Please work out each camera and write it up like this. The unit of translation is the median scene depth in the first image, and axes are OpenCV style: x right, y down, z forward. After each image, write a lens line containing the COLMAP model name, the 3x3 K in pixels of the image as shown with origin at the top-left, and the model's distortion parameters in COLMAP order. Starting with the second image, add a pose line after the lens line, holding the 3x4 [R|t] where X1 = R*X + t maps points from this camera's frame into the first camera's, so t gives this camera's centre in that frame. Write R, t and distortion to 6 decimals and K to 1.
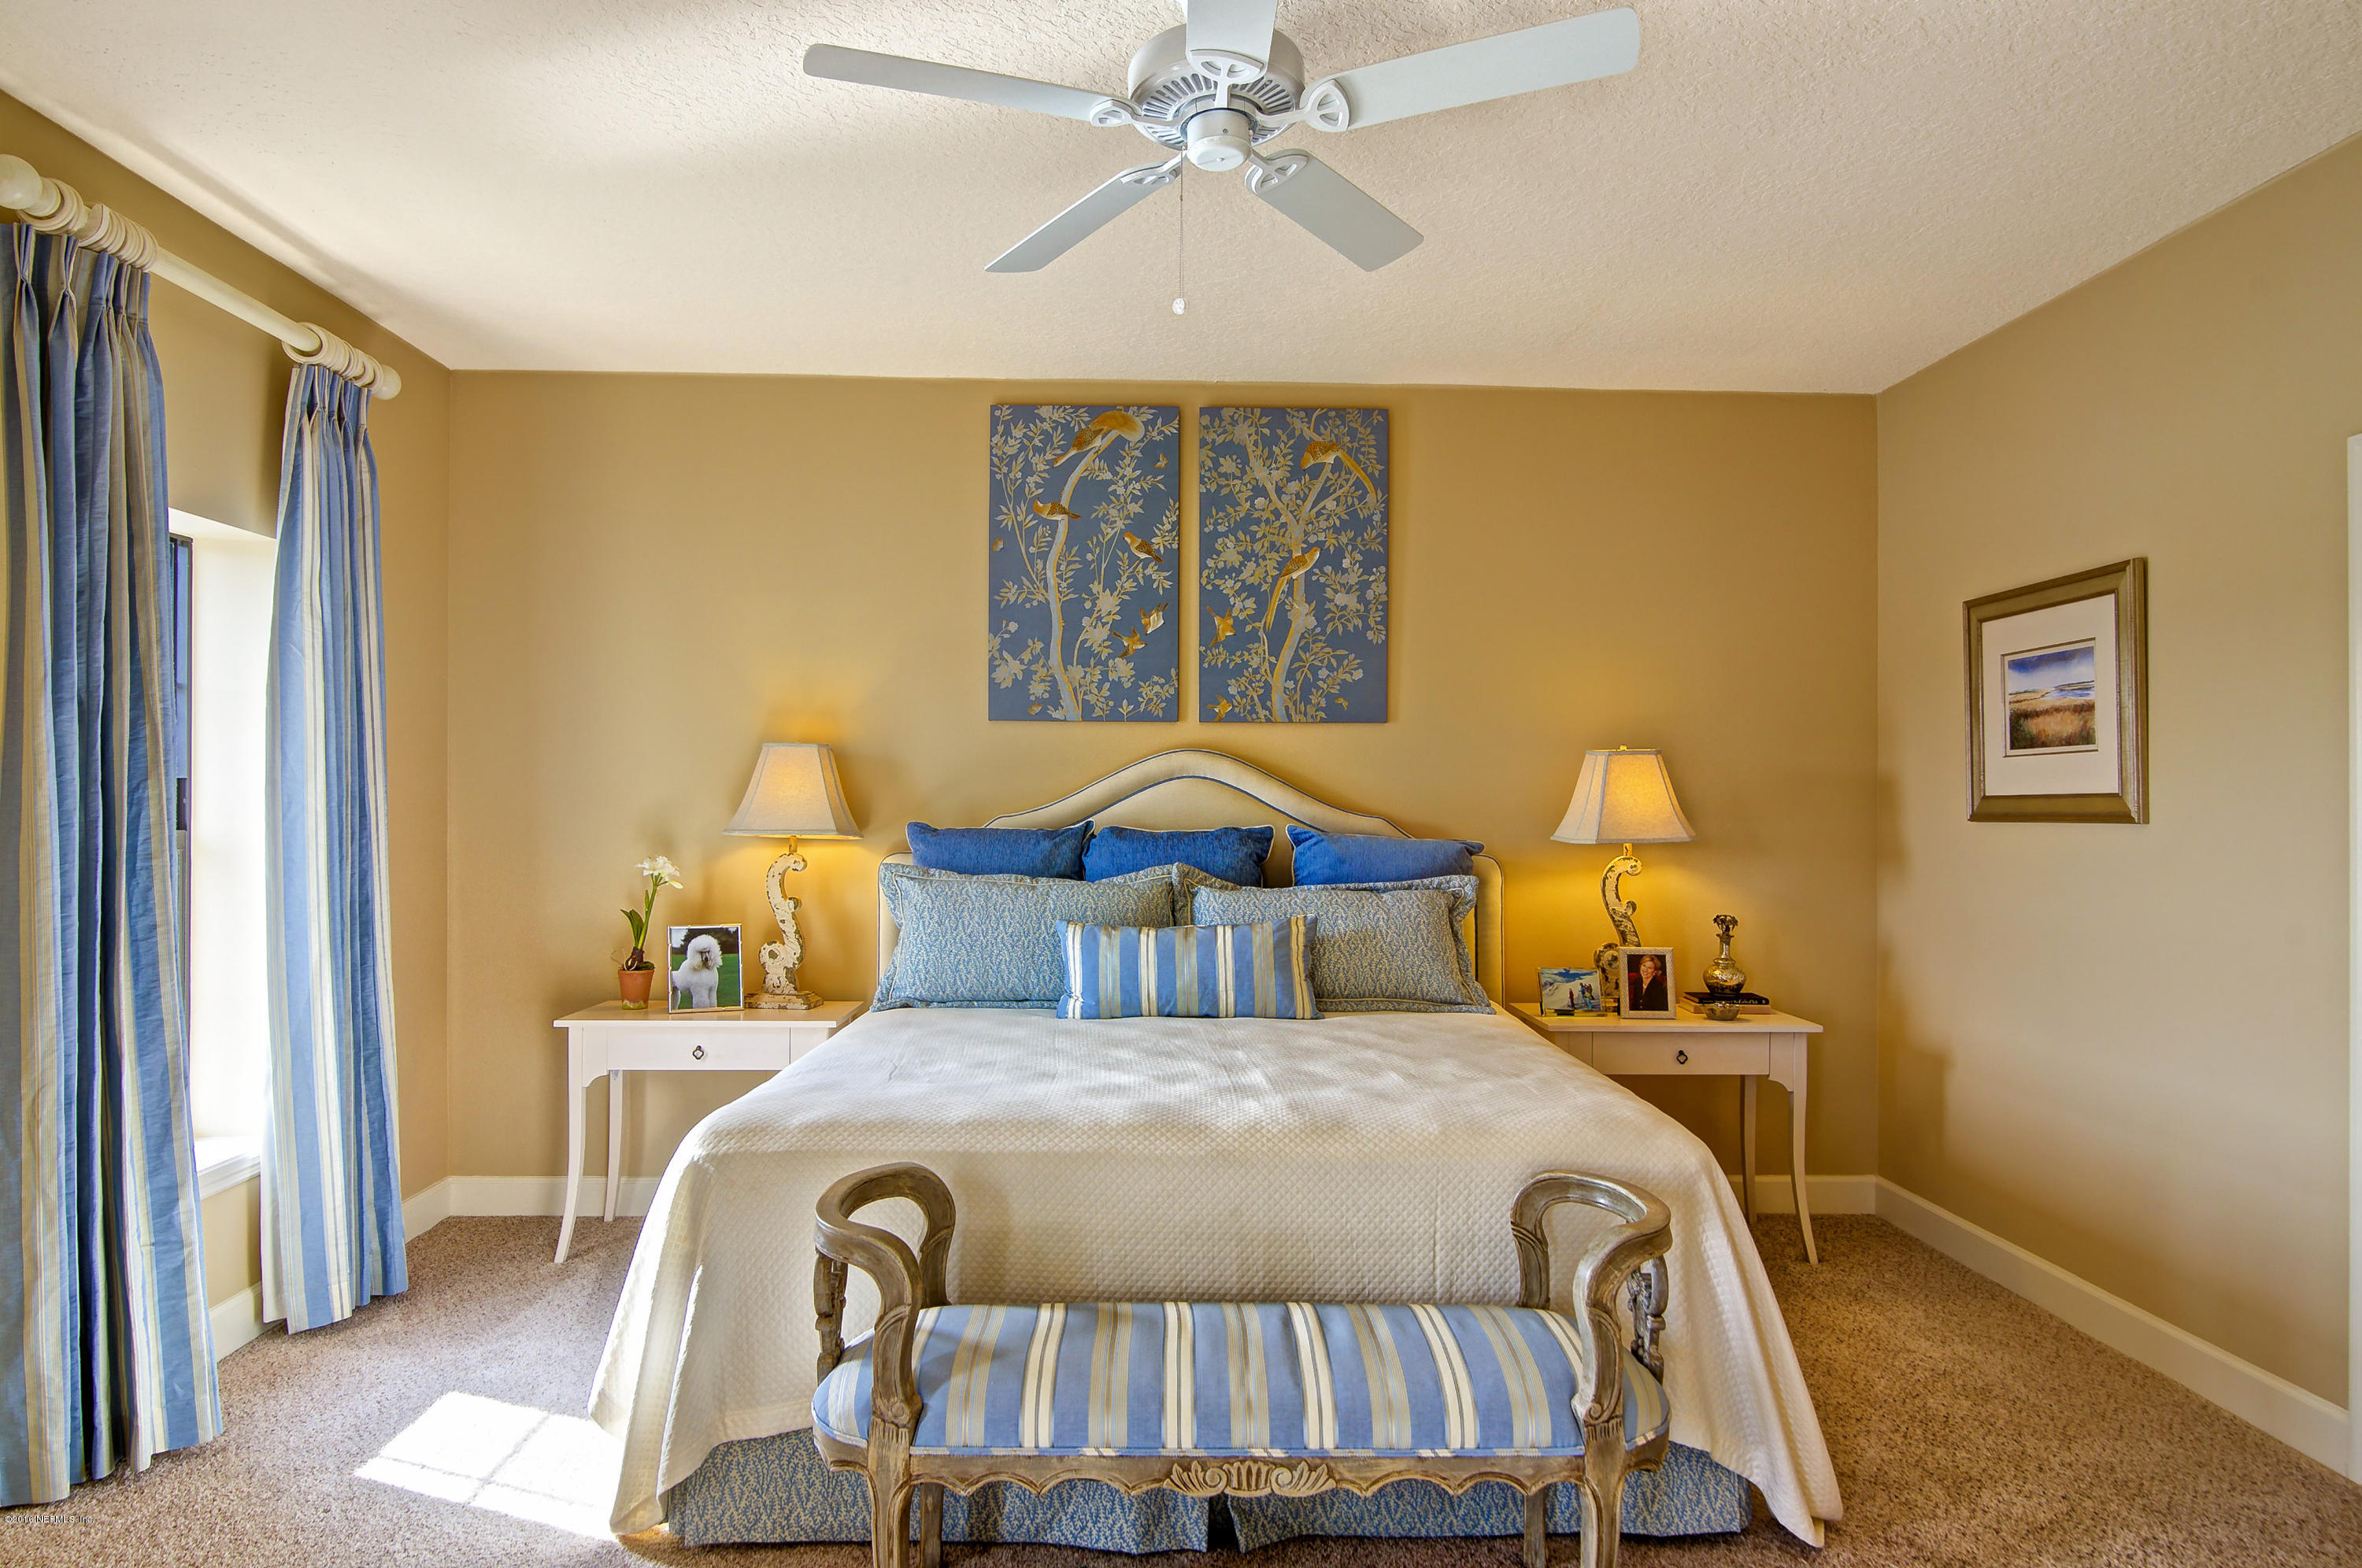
lens RADIAL K [[1514.5, 0, 1187.4], [0, 1514.5, 794.2], [0, 0, 1]] dist [-0.000705, 0.000138]
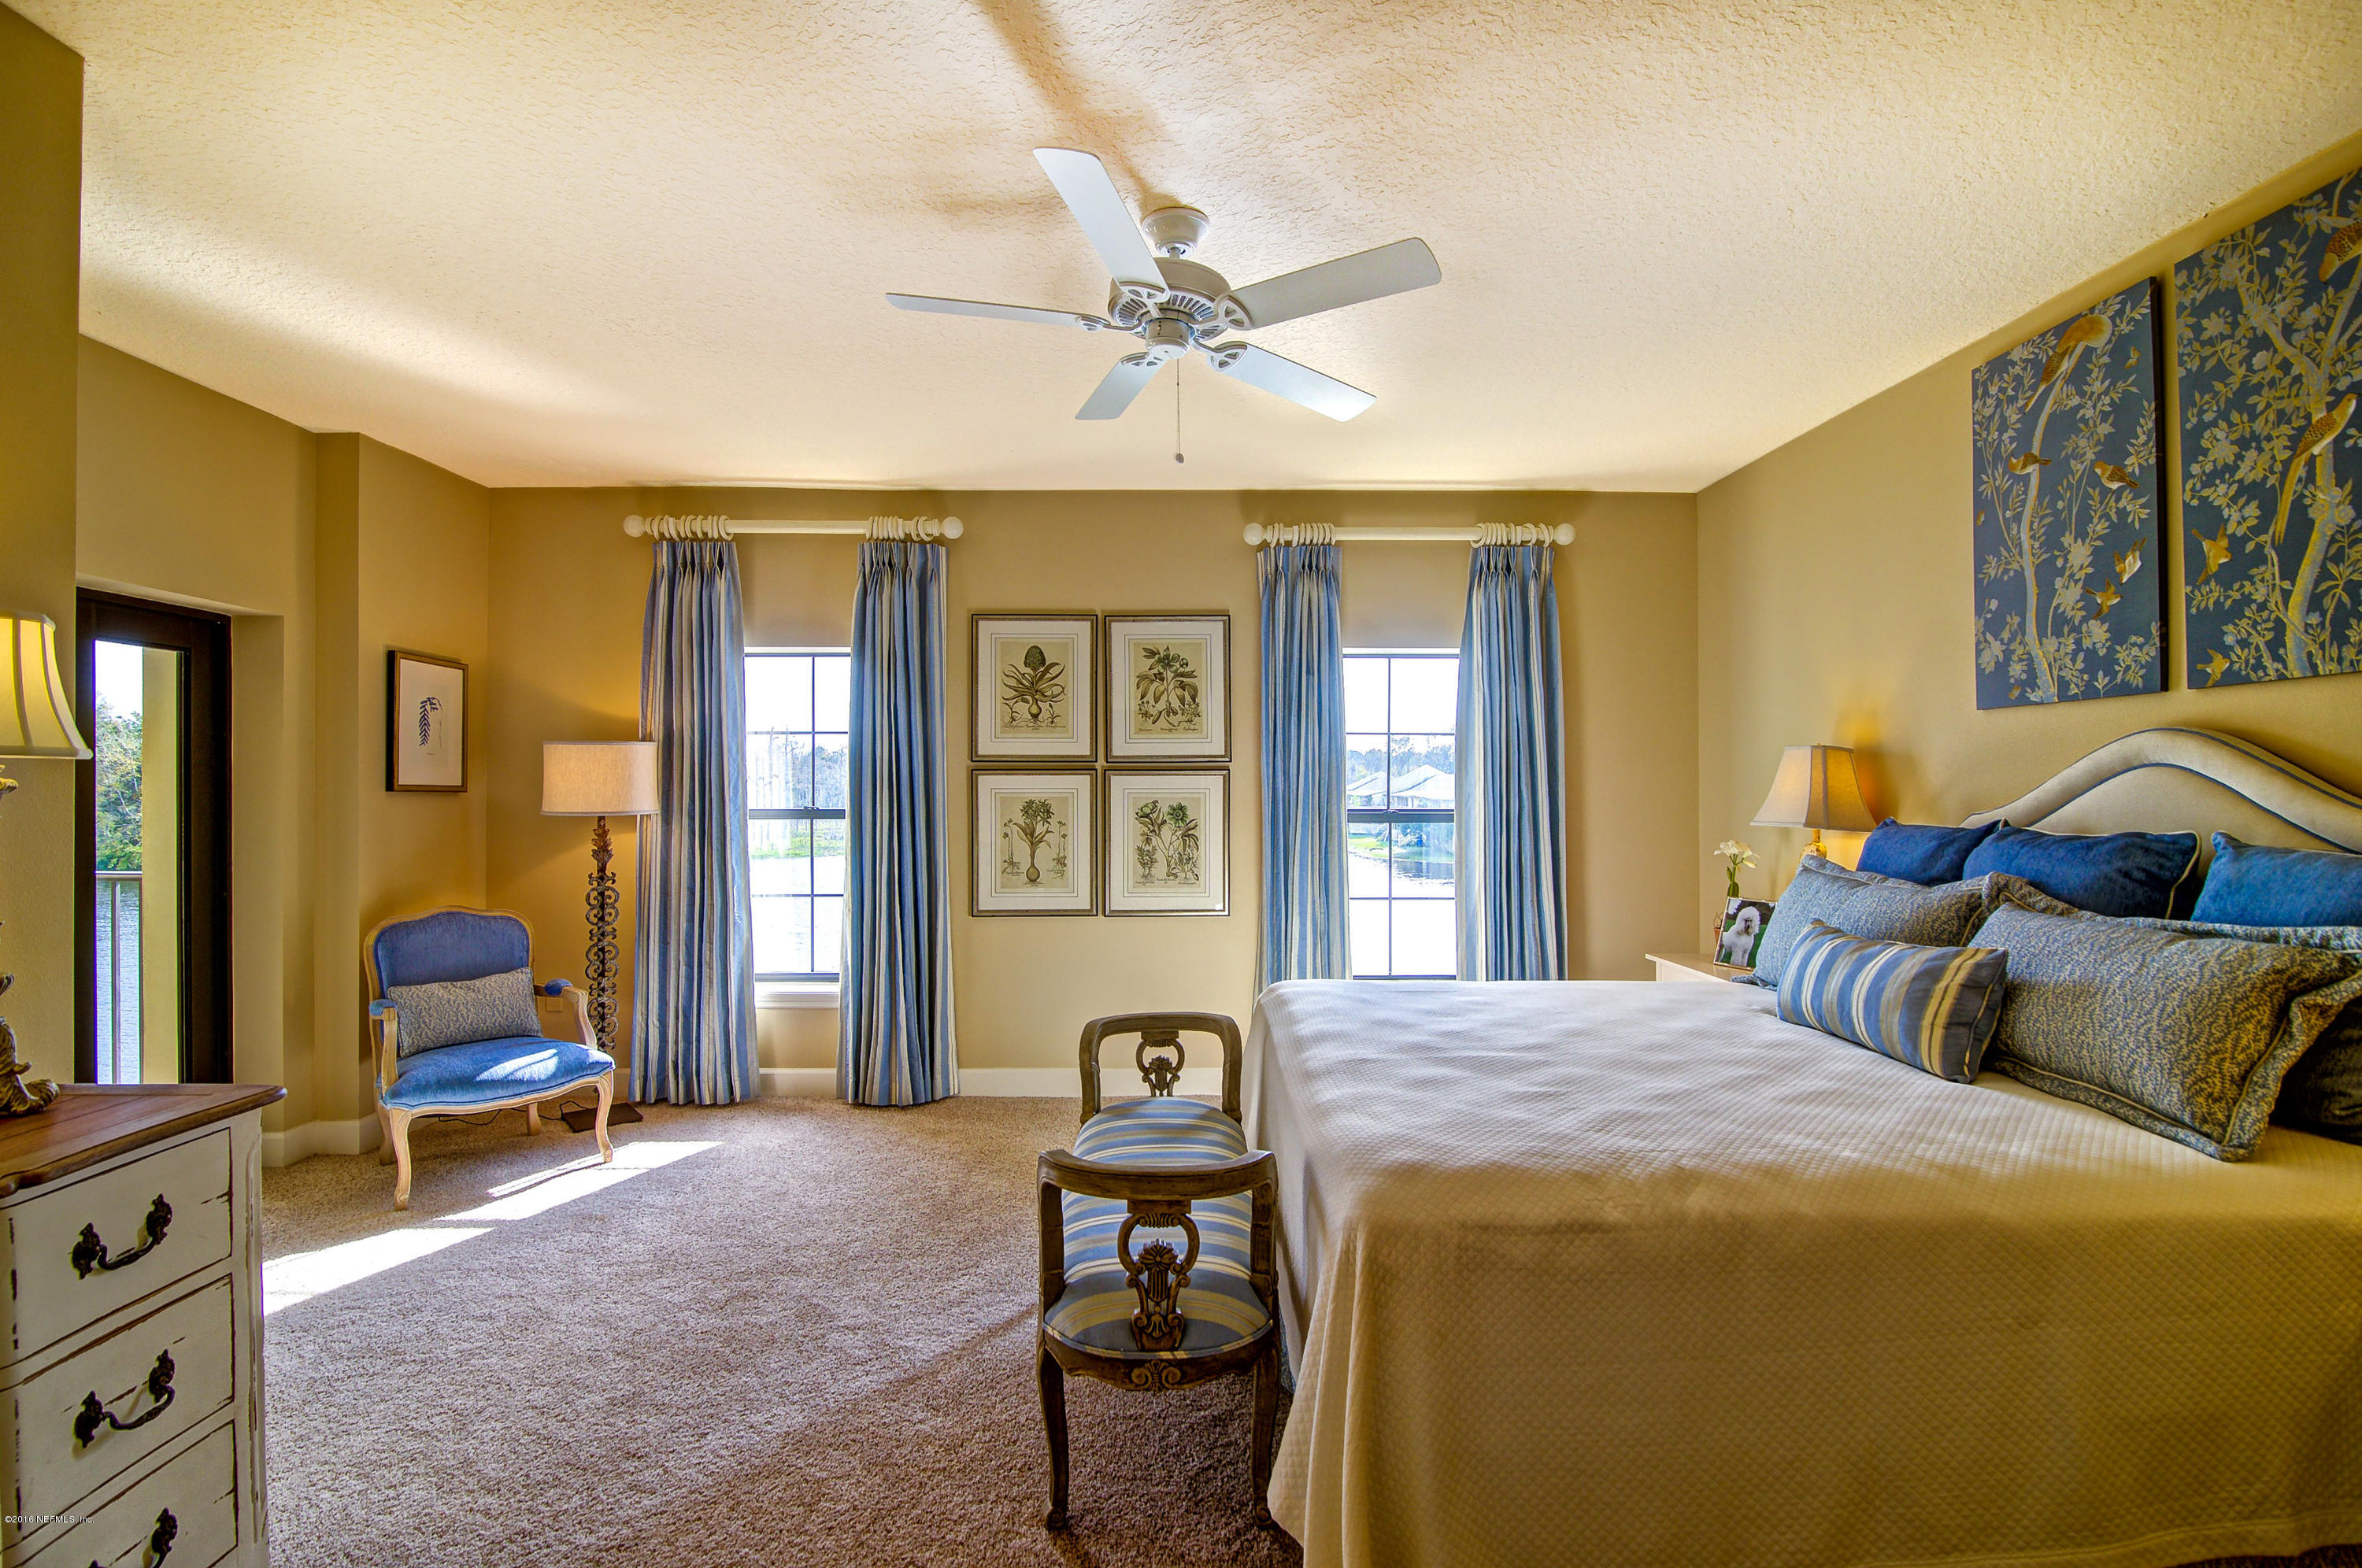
lens RADIAL K [[1115.1, 0, 1180.2], [0, 1115.1, 785.1], [0, 0, 1]] dist [-0.016079, 0.000566]
pose [[-0.016328, -0.010580, -0.999811, 0.548954], [-0.000720, 0.999944, -0.010569, 0.004637], [0.999866, 0.000548, -0.016335, 0.523919]]
